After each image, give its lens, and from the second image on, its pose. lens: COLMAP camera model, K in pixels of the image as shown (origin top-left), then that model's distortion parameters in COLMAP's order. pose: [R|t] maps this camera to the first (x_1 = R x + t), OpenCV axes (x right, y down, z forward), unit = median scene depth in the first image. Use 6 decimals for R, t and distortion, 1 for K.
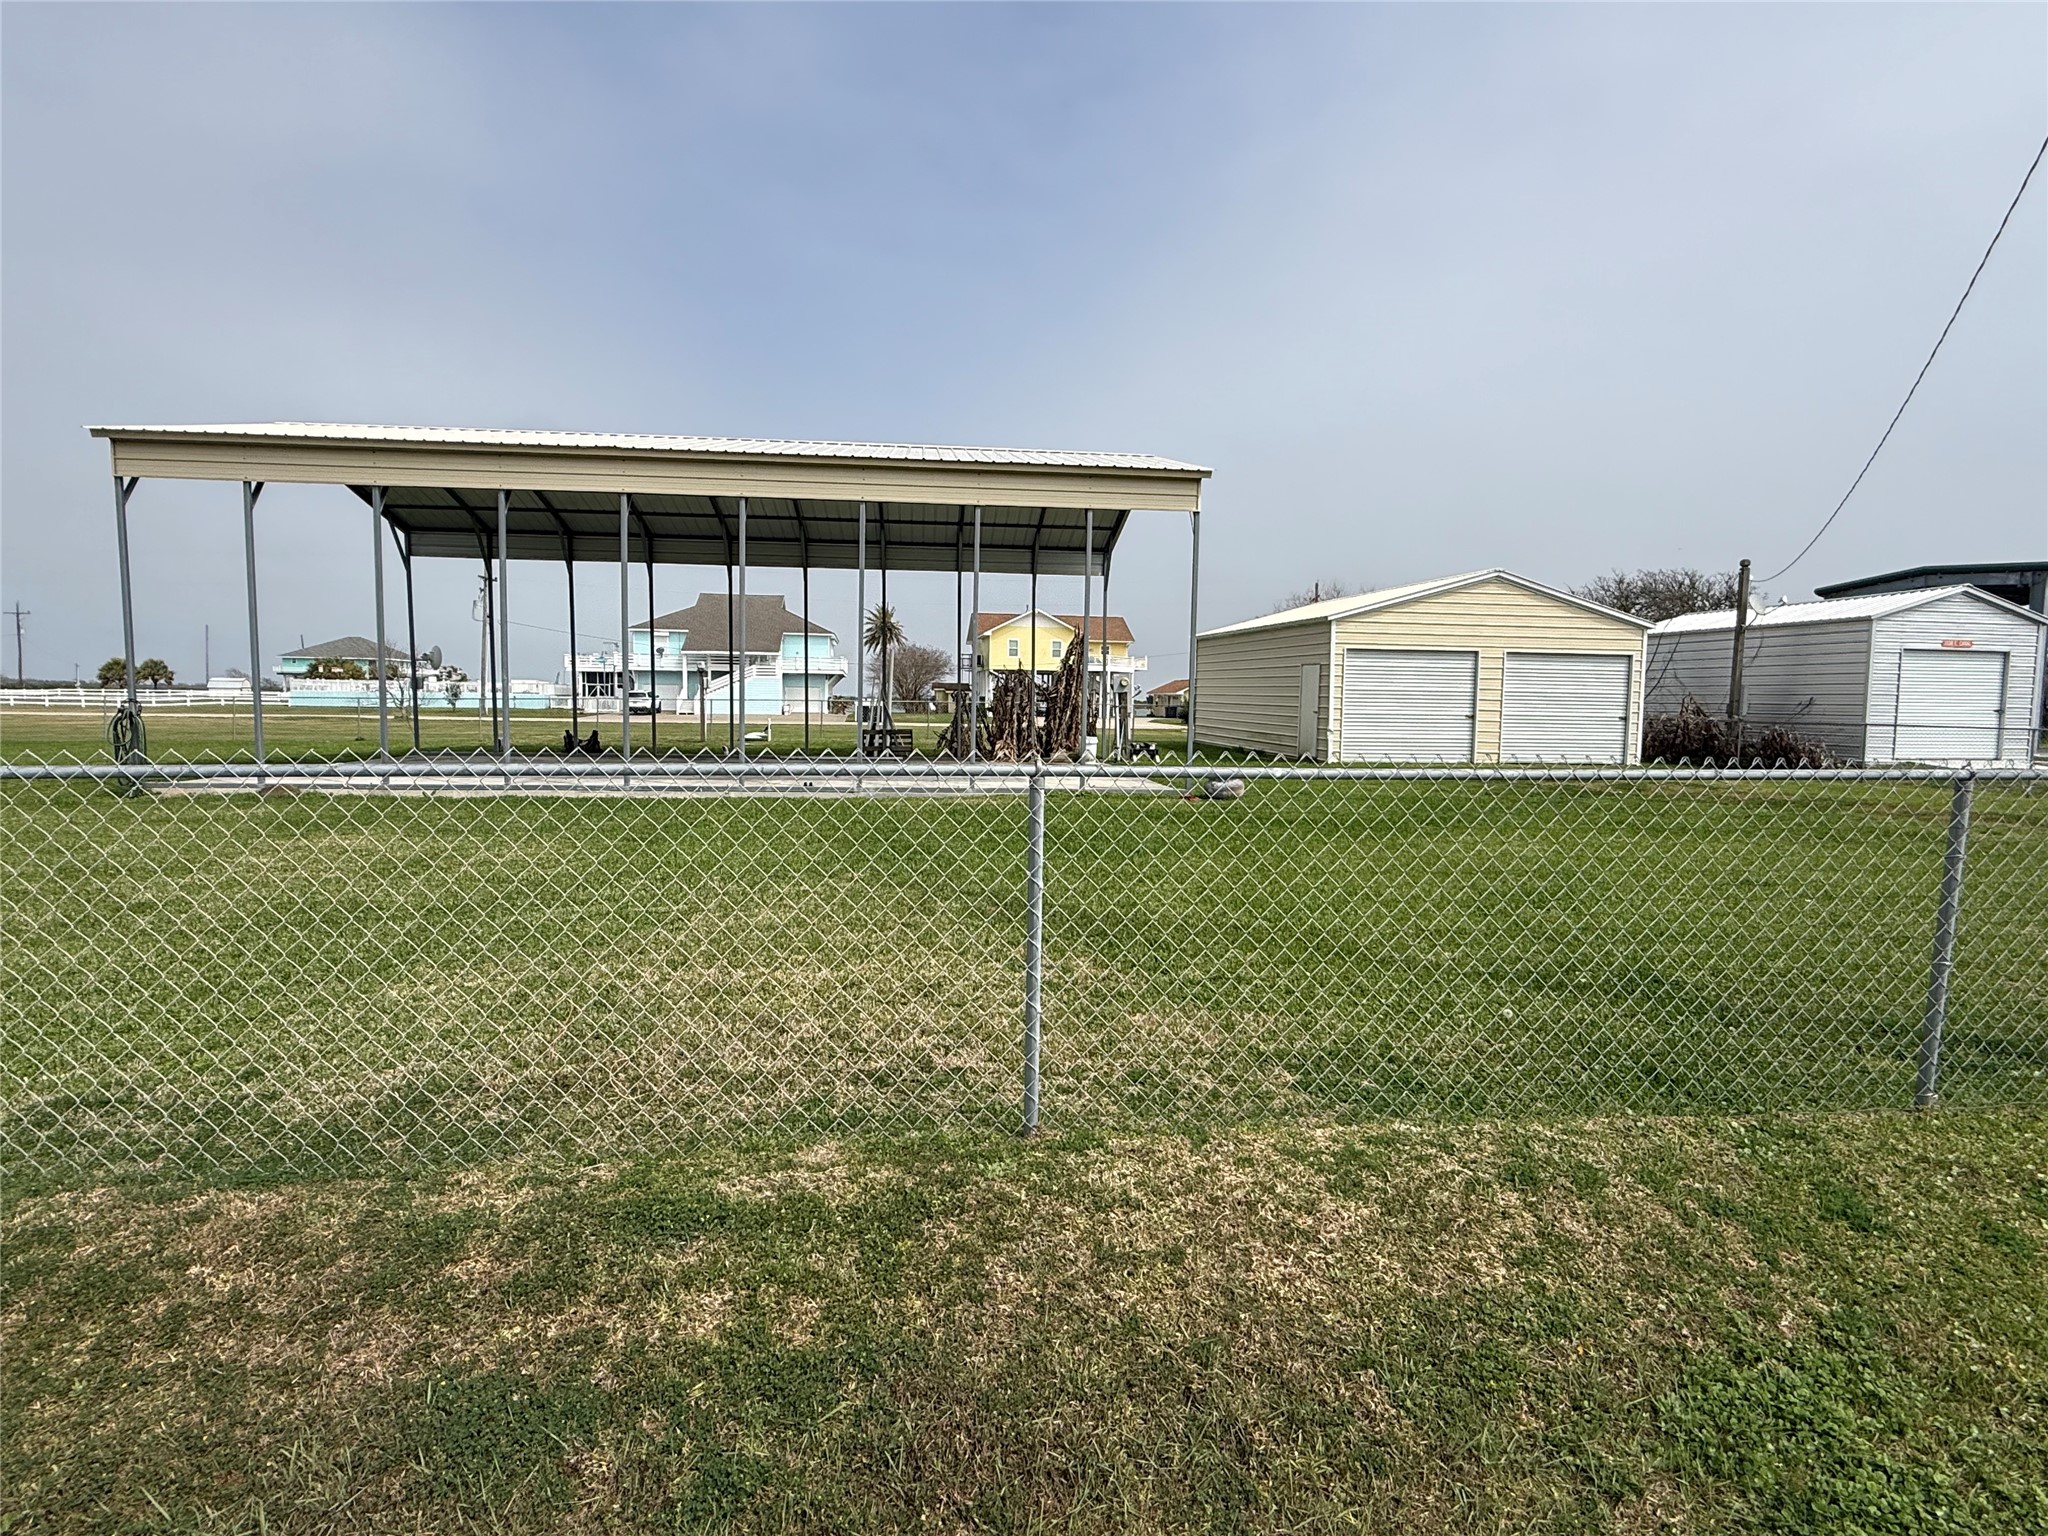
lens RADIAL K [[1022.6, 0, 1018.7], [0, 1022.6, 769.0], [0, 0, 1]] dist [0.003533, -0.000619]
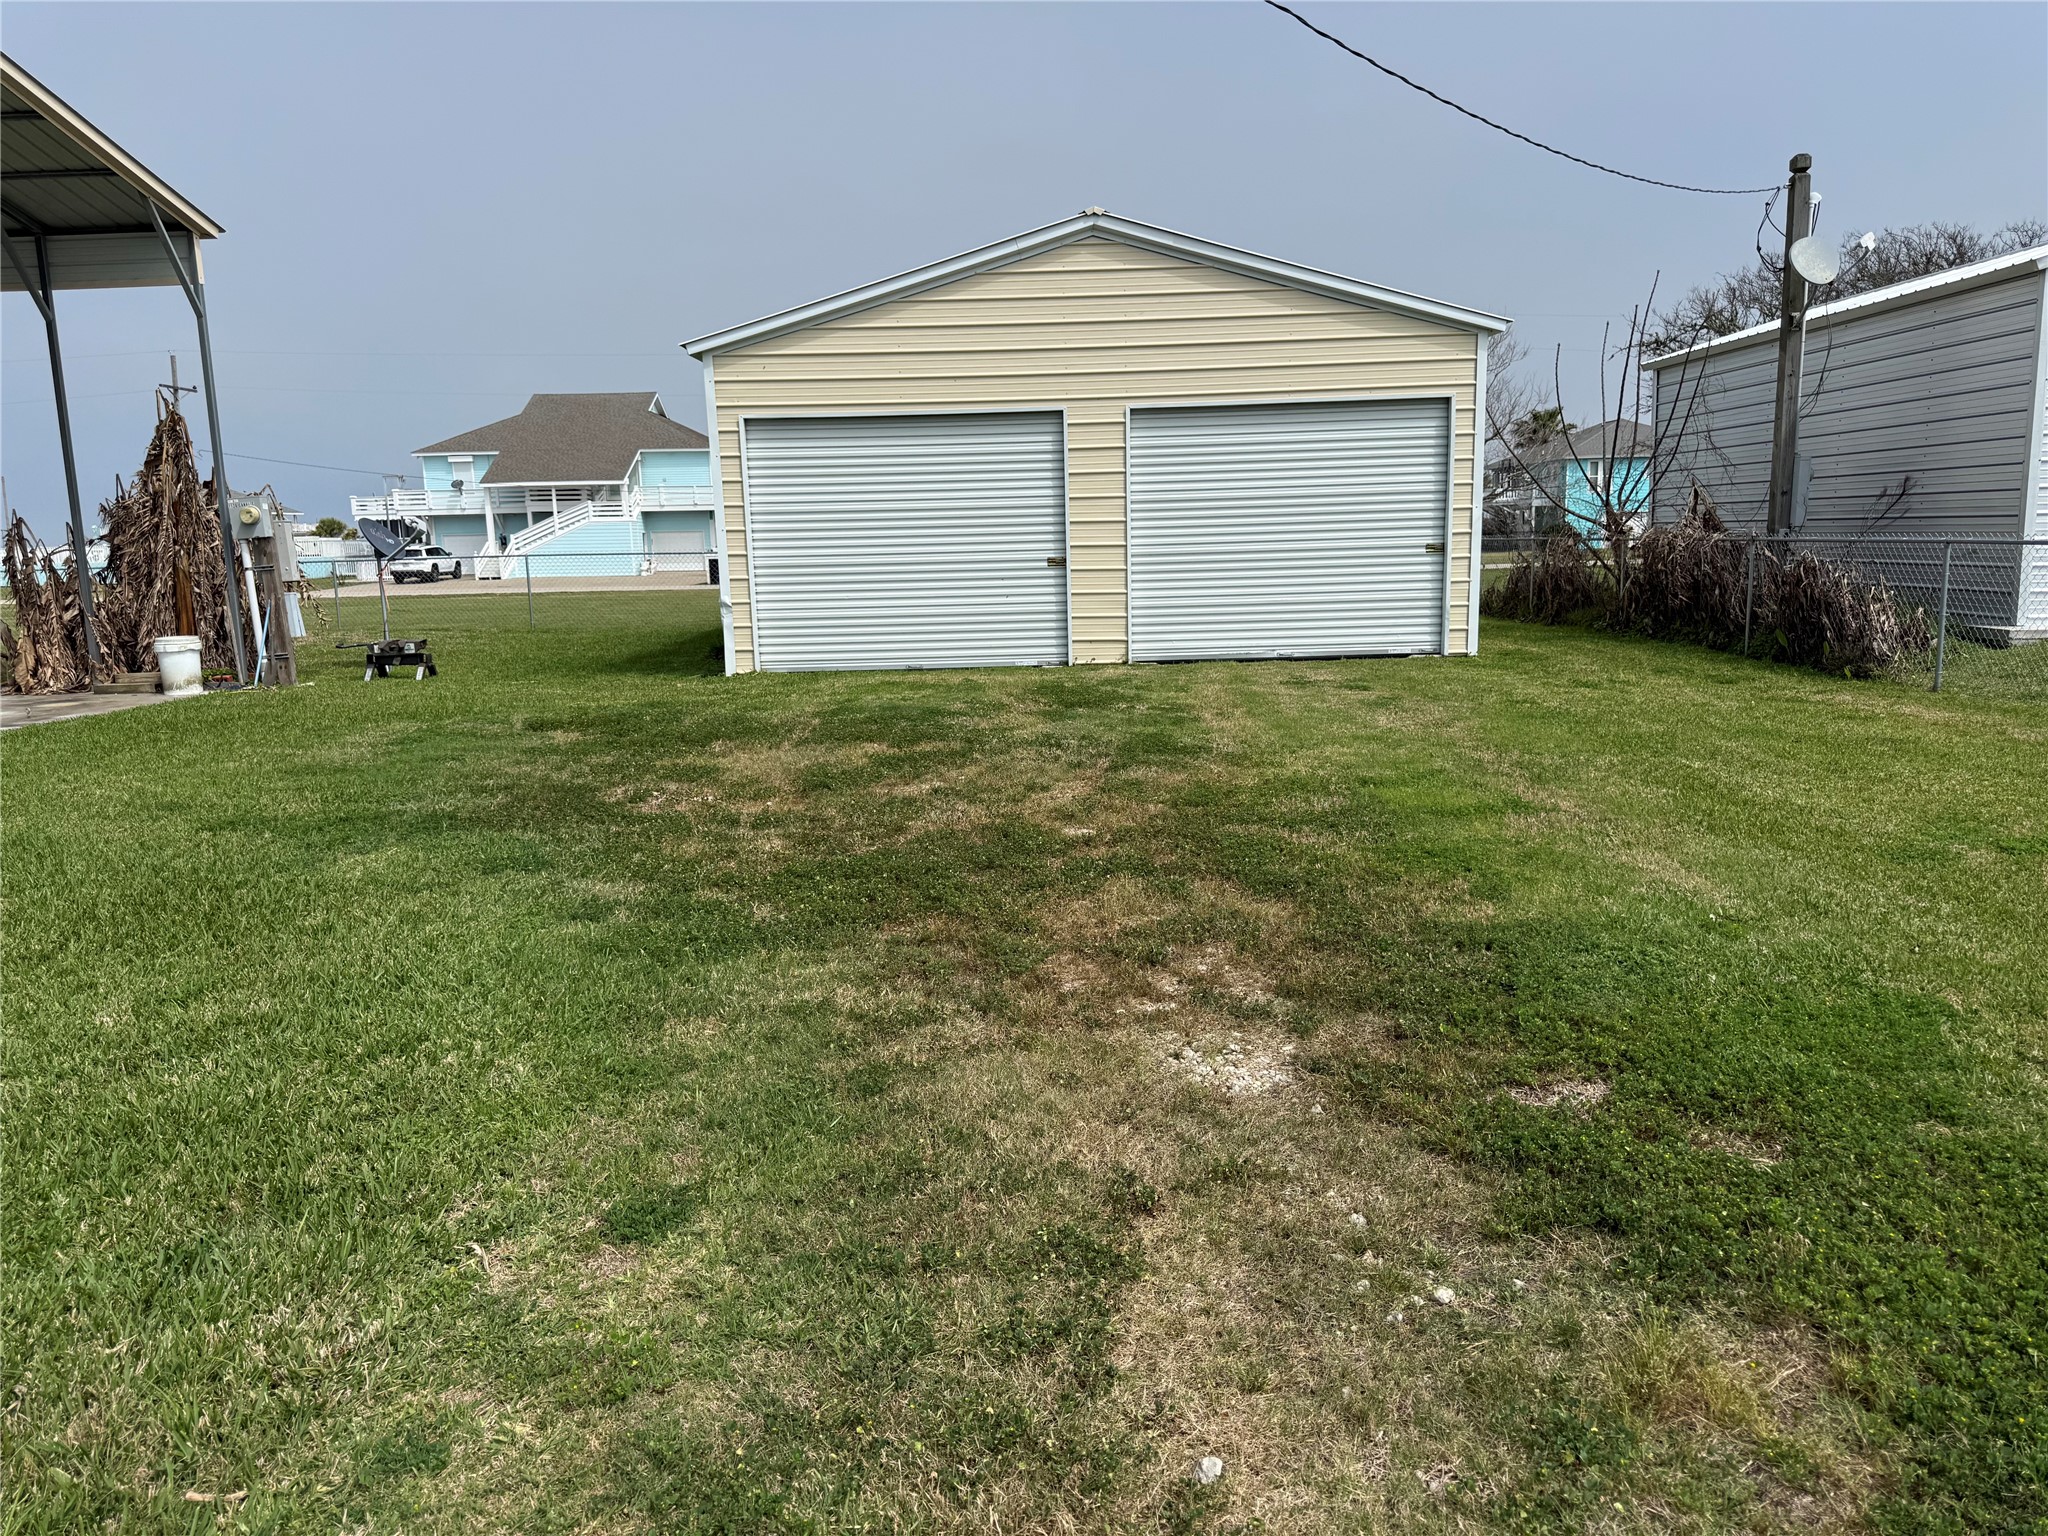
lens RADIAL K [[1452.7, 0, 1003.6], [0, 1452.7, 790.3], [0, 0, 1]] dist [0.067703, -0.080808]
pose [[0.990005, -0.016907, -0.140016, 1.759678], [0.031494, 0.994220, 0.102636, -0.059889], [0.137471, -0.106020, 0.984815, 1.241409]]
